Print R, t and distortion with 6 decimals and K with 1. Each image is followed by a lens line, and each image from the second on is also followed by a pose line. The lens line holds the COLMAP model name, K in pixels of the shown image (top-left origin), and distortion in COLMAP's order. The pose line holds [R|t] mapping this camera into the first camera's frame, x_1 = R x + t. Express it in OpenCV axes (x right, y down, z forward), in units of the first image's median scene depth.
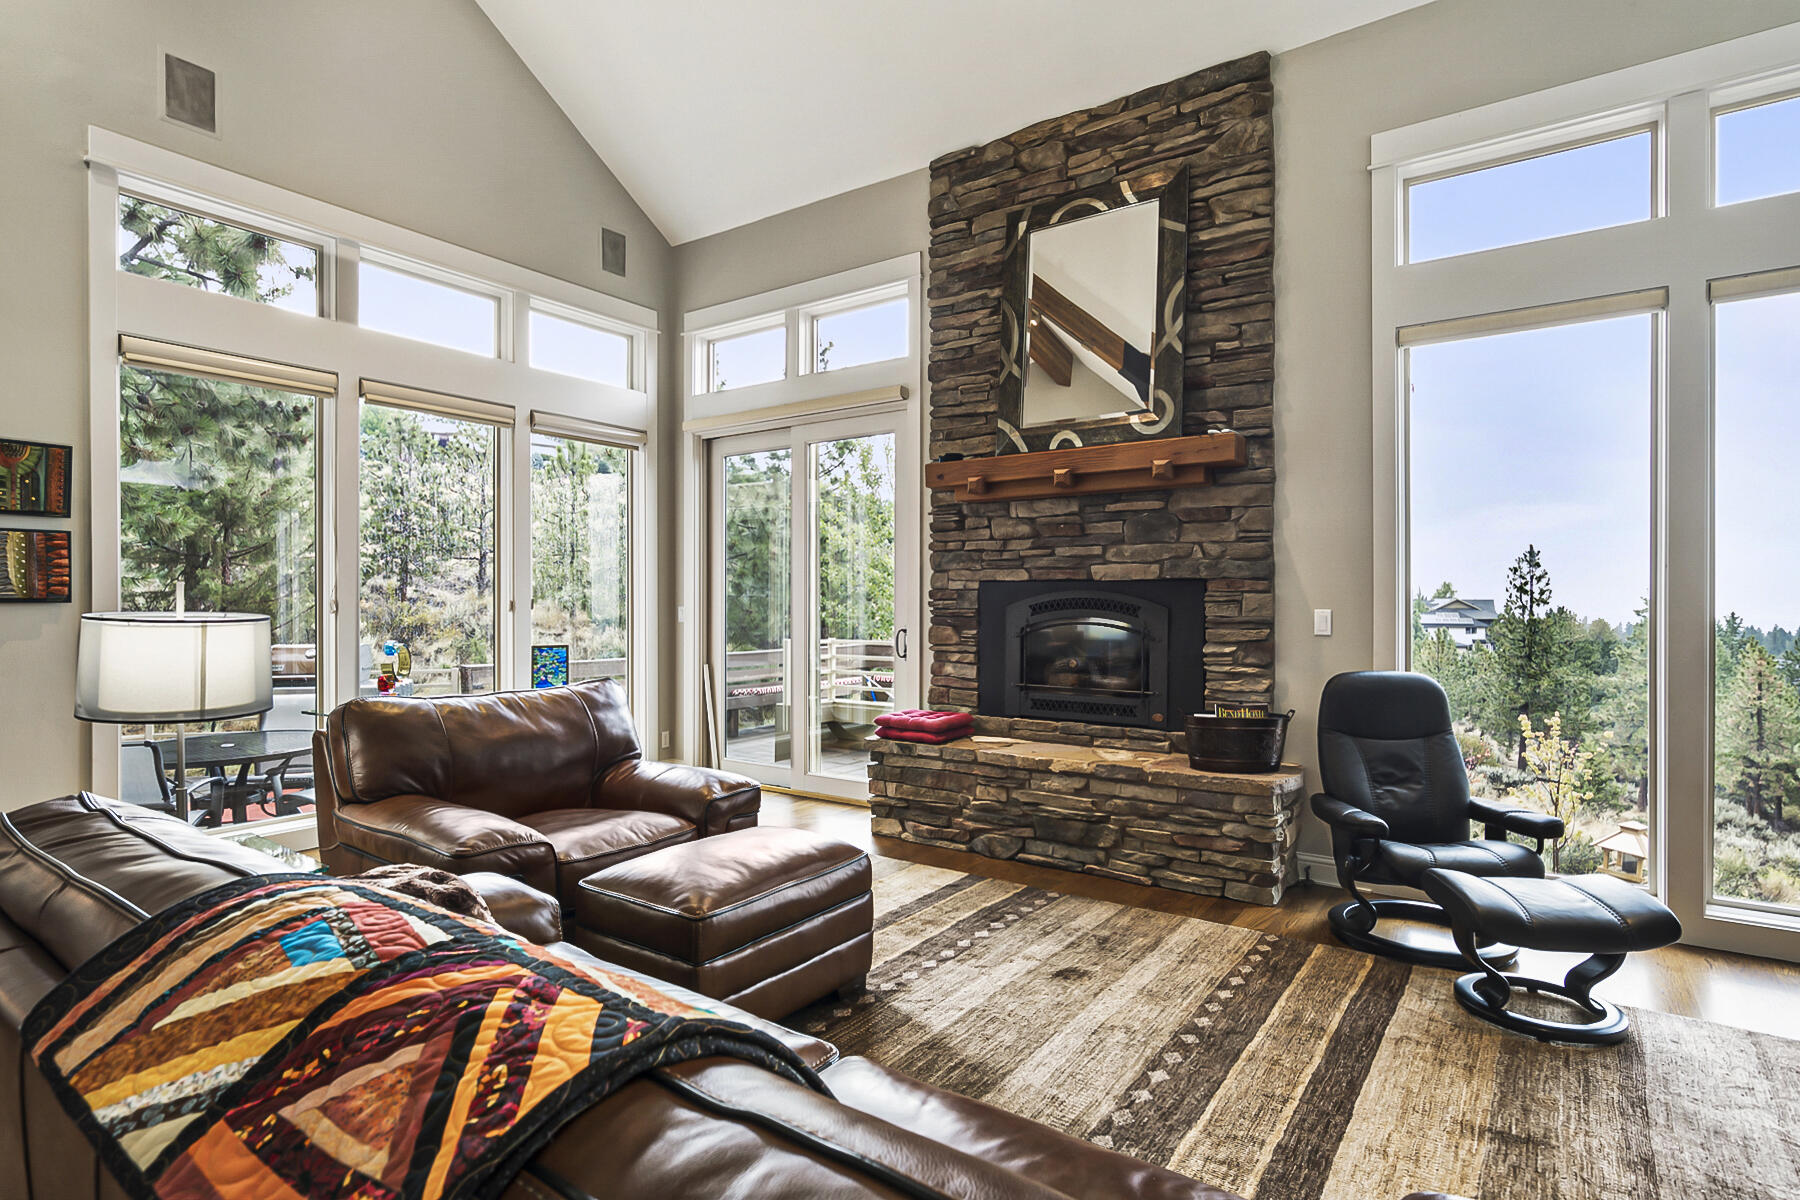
lens RADIAL K [[915.3, 0, 886.9], [0, 915.3, 599.5], [0, 0, 1]] dist [-0.015783, 0.007924]
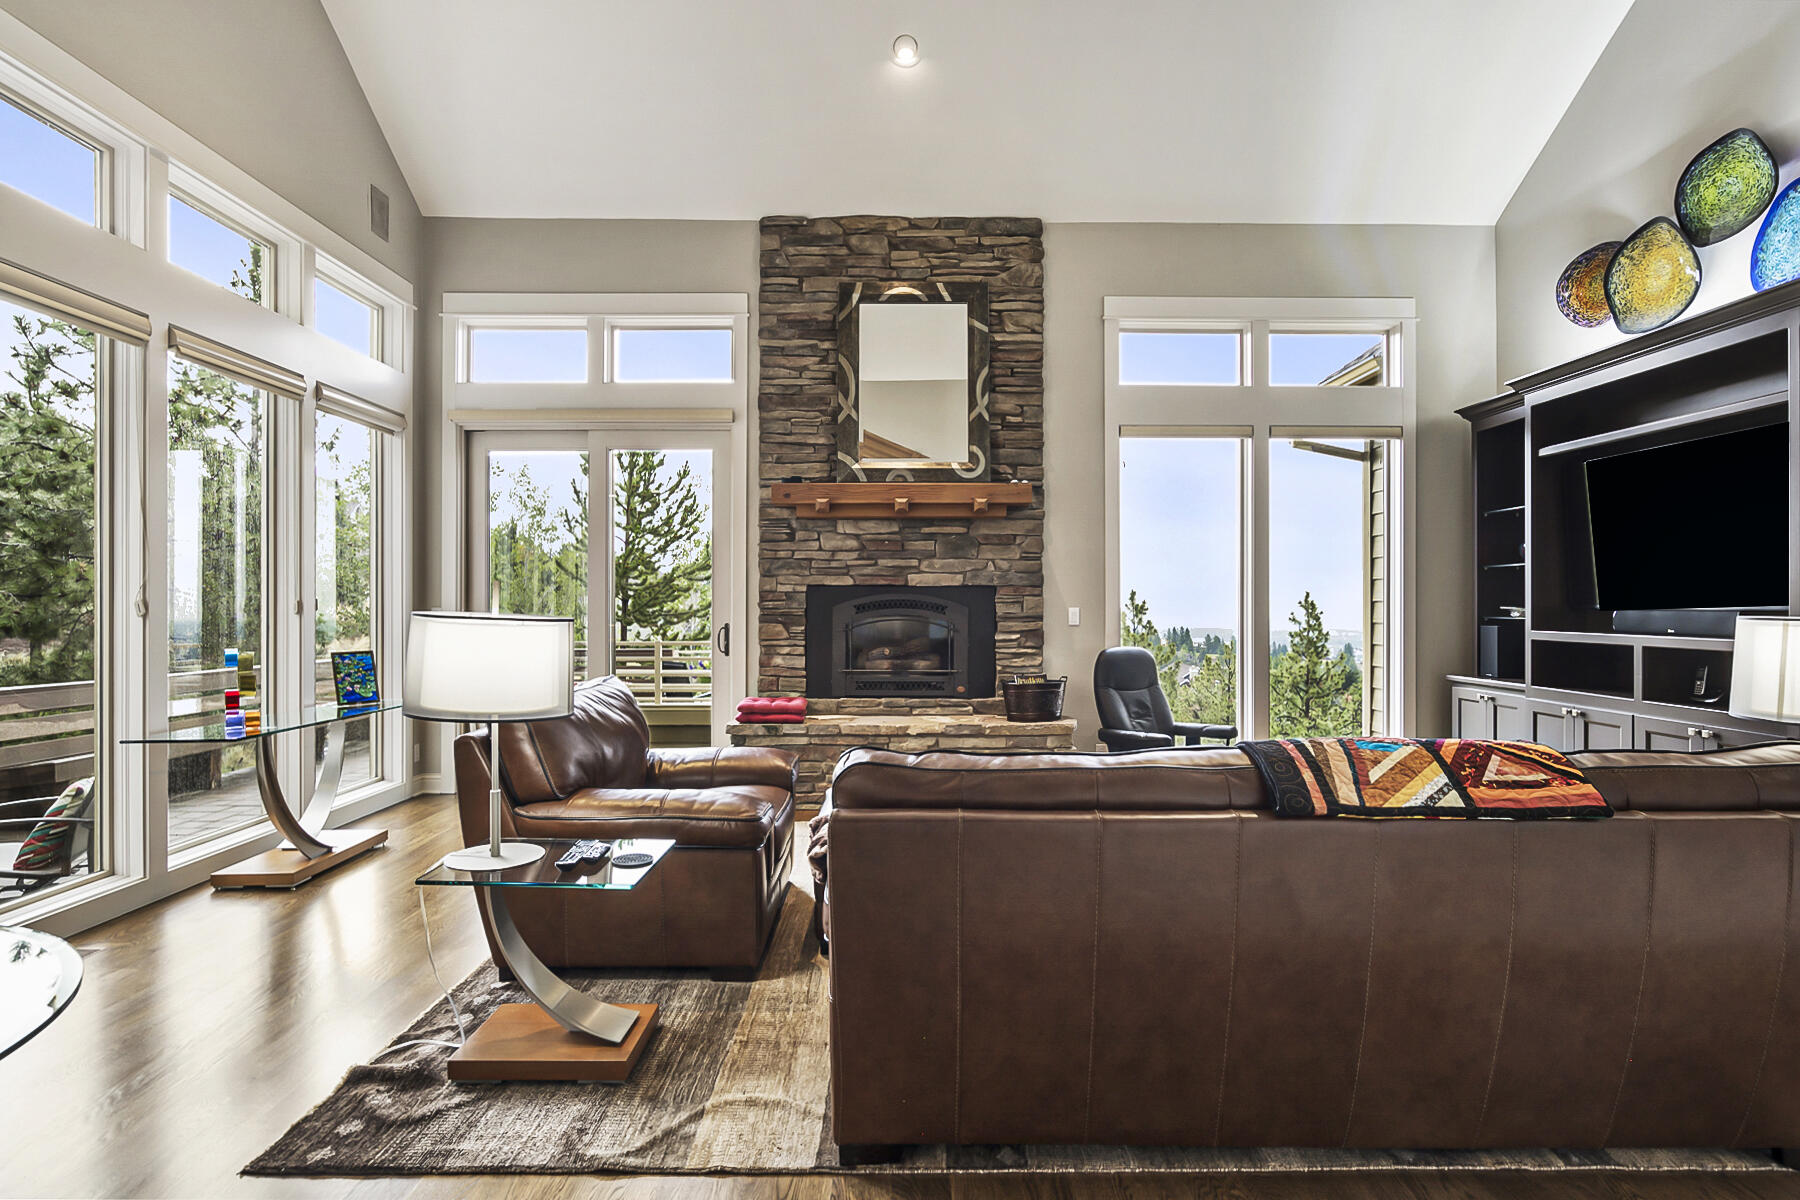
lens RADIAL K [[915.3, 0, 900.5], [0, 915.3, 597.9], [0, 0, 1]] dist [-0.015783, 0.007924]
pose [[0.811211, 0.003812, 0.584742, -0.539111], [-0.001136, 0.999987, -0.004944, 0.002268], [-0.584753, 0.003346, 0.811205, -0.033115]]
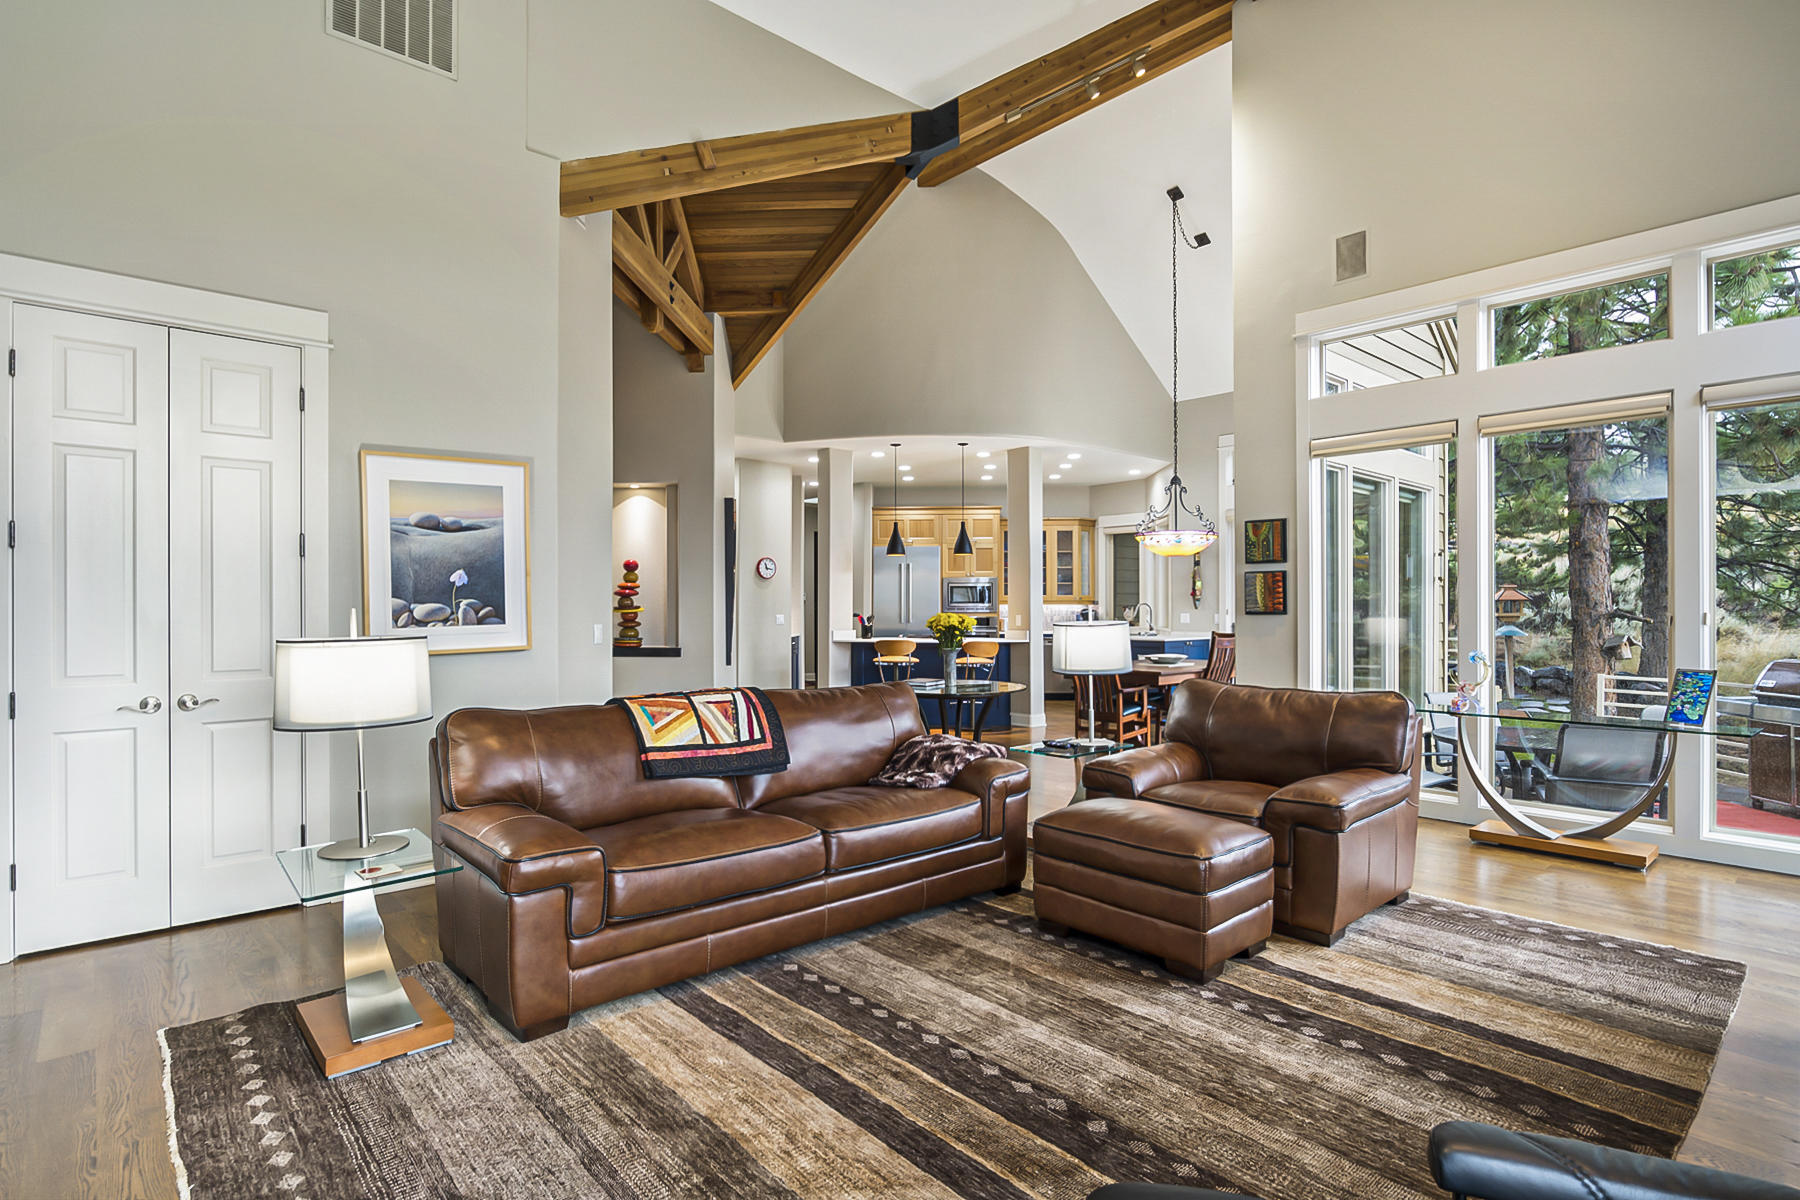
lens RADIAL K [[915.3, 0, 909.4], [0, 915.3, 604.4], [0, 0, 1]] dist [-0.015783, 0.007924]
pose [[-0.225463, -0.001444, -0.974251, 0.700998], [0.001487, 0.999997, -0.001826, -0.009876], [0.974251, -0.001860, -0.225461, 0.584762]]
